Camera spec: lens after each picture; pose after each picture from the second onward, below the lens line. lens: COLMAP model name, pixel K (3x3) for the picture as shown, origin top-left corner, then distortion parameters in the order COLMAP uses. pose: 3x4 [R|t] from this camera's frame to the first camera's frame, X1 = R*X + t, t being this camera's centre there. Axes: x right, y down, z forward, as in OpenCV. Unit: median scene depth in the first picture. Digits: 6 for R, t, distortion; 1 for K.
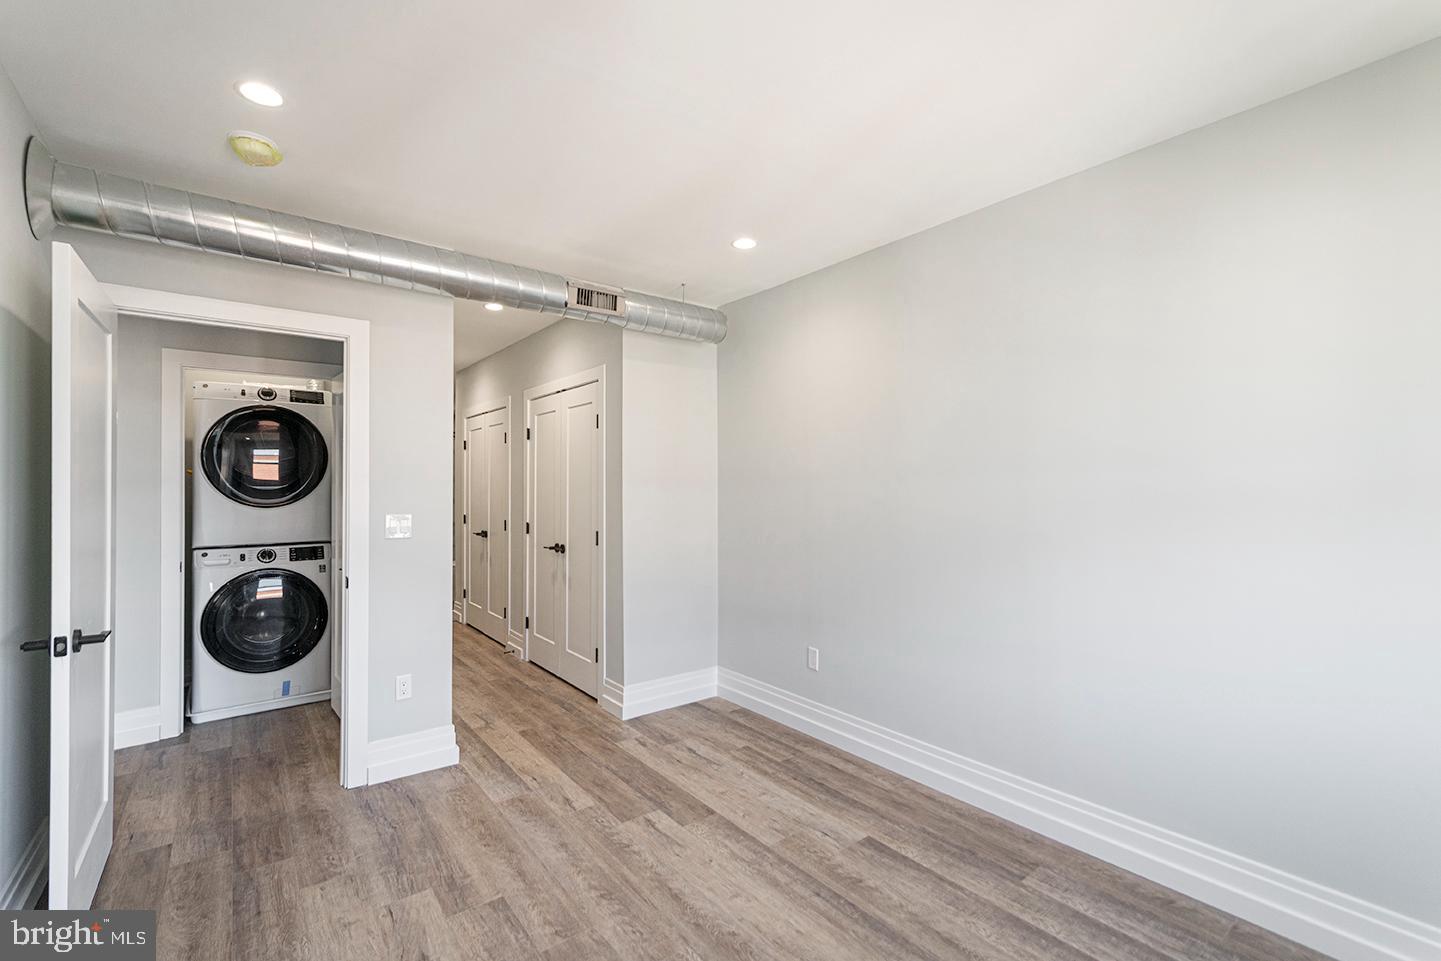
lens RADIAL K [[636.4, 0, 717.6], [0, 636.4, 486.9], [0, 0, 1]] dist [-0.004268, -0.000035]
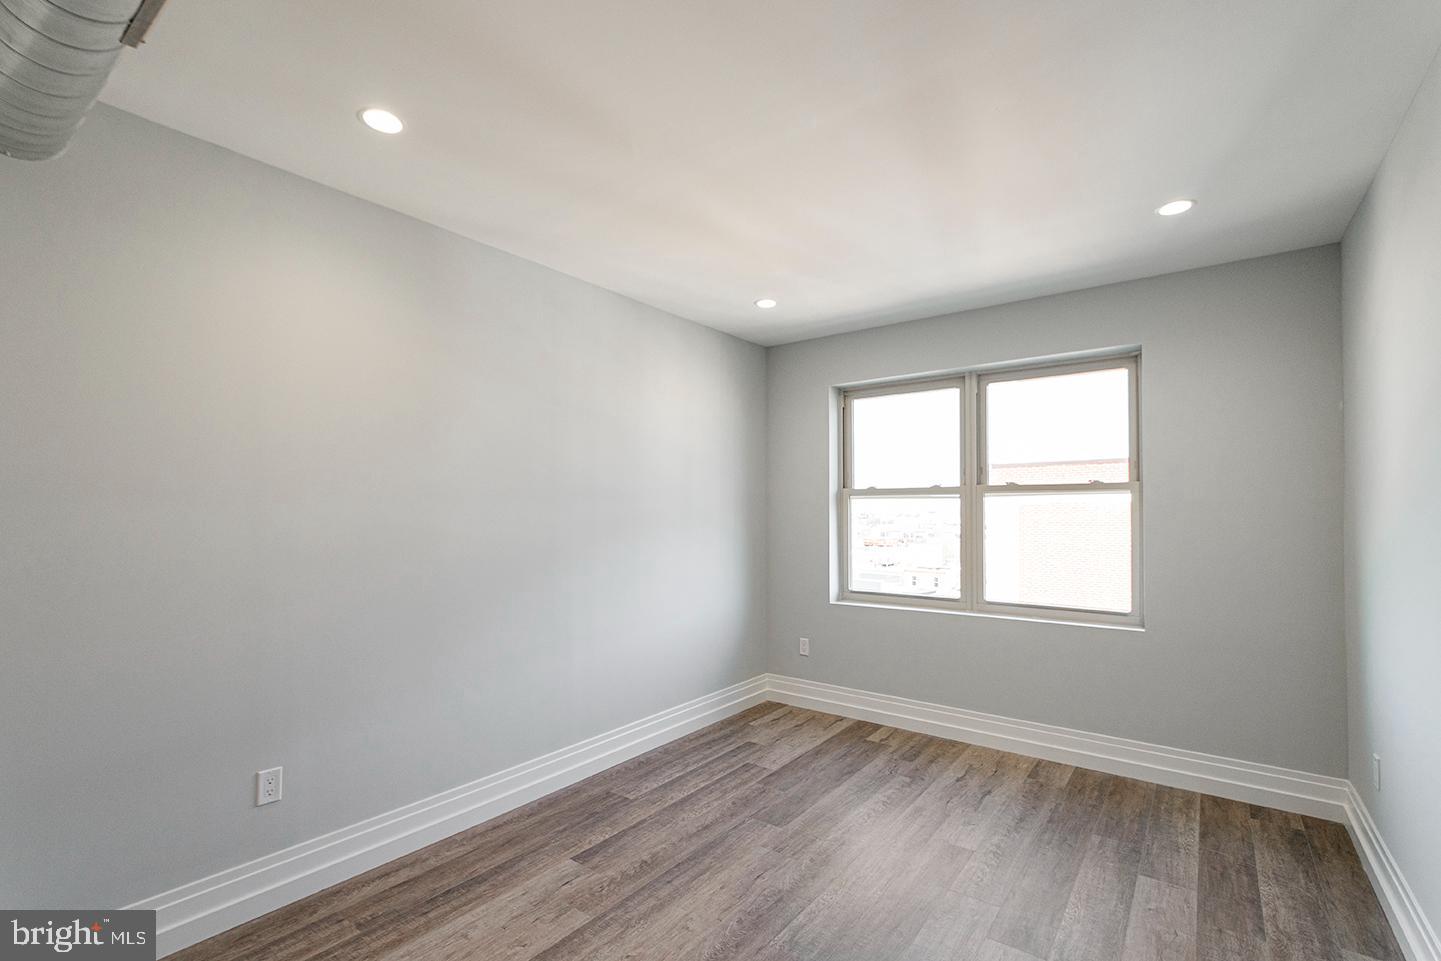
lens RADIAL K [[636.4, 0, 729.4], [0, 636.4, 491.1], [0, 0, 1]] dist [-0.004268, -0.000035]
pose [[-0.268378, 0.028906, 0.962880, -0.735921], [-0.005469, 0.999488, -0.031529, -0.006762], [-0.963298, -0.013727, -0.268083, 0.922307]]
